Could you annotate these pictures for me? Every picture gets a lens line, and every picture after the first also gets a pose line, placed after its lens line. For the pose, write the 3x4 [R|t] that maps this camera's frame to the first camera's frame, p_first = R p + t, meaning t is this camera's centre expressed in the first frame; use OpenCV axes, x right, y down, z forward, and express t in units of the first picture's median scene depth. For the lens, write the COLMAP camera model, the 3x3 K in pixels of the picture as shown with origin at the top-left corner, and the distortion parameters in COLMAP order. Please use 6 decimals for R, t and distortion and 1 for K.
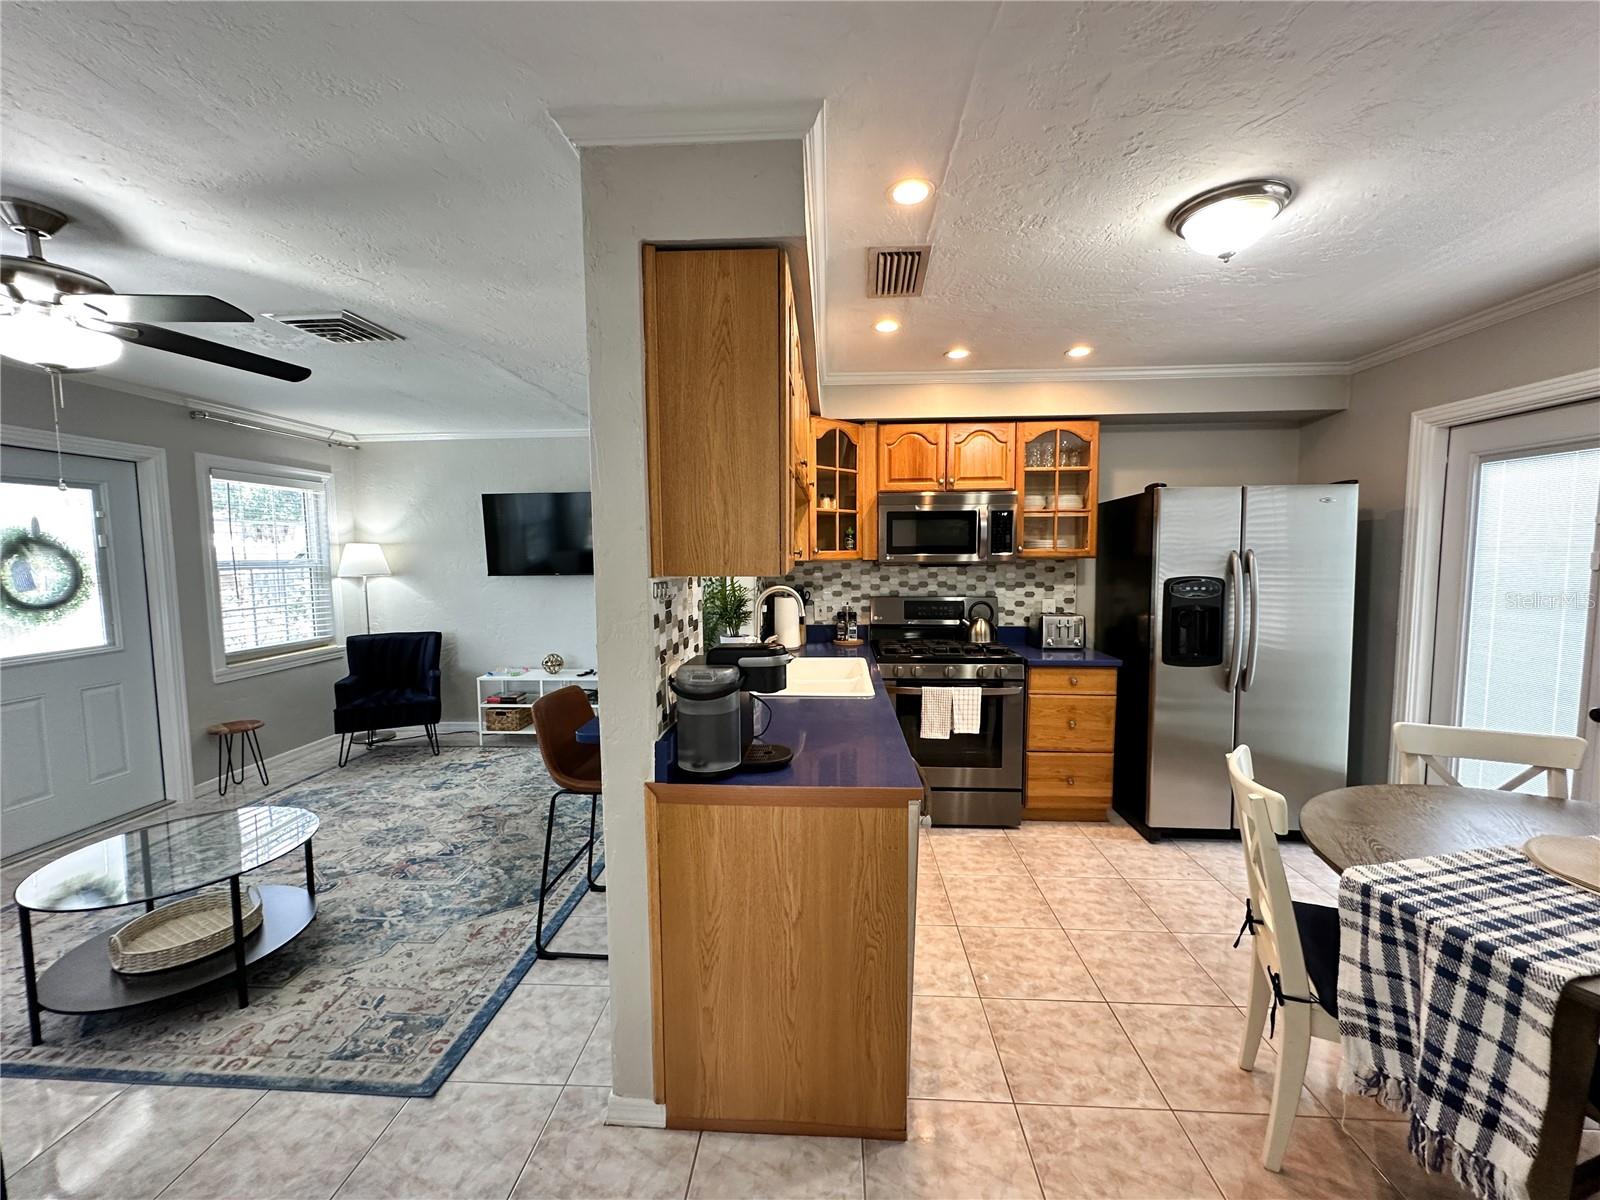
lens RADIAL K [[639.3, 0, 796.9], [0, 639.3, 599.4], [0, 0, 1]] dist [0.000229, 0.000171]
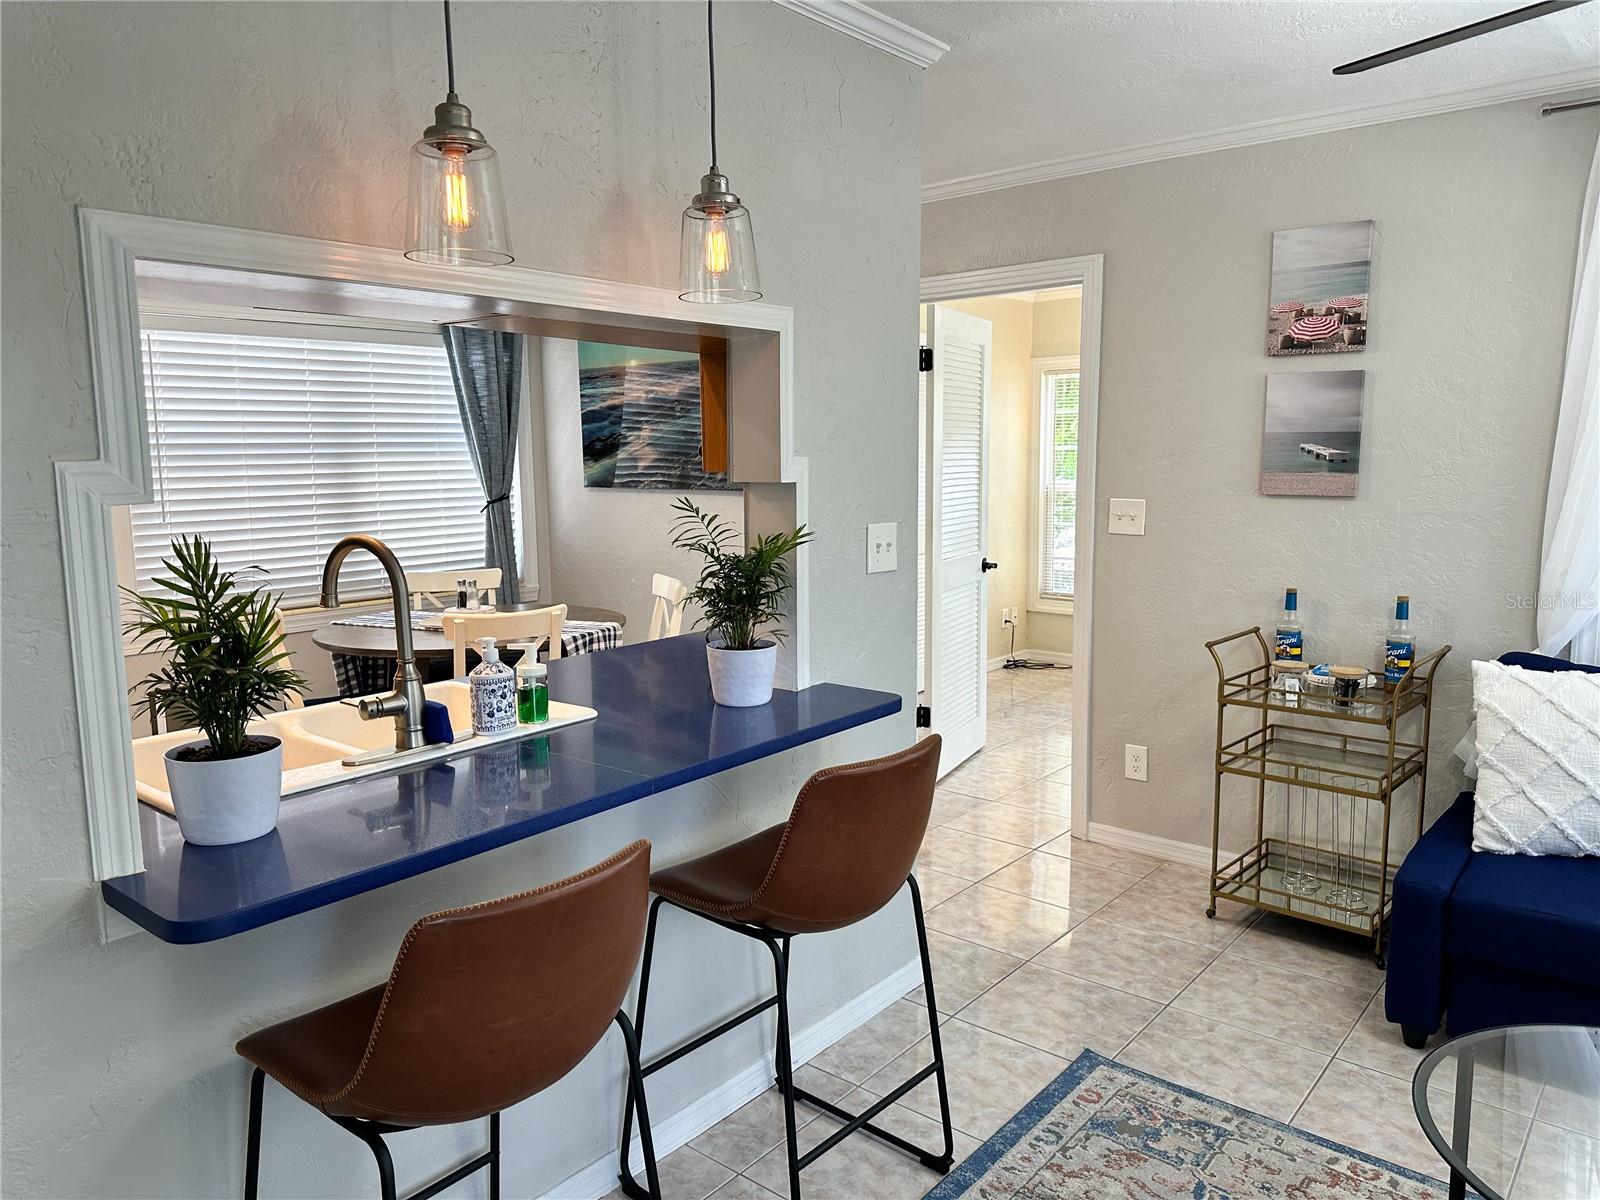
lens RADIAL K [[1127.3, 0, 796.2], [0, 1127.3, 593.4], [0, 0, 1]] dist [0.055256, -0.060813]
pose [[-0.804696, -0.055390, 0.591097, -0.795264], [0.066598, 0.980932, 0.182585, -0.117061], [-0.589939, 0.186292, -0.785664, 1.640043]]
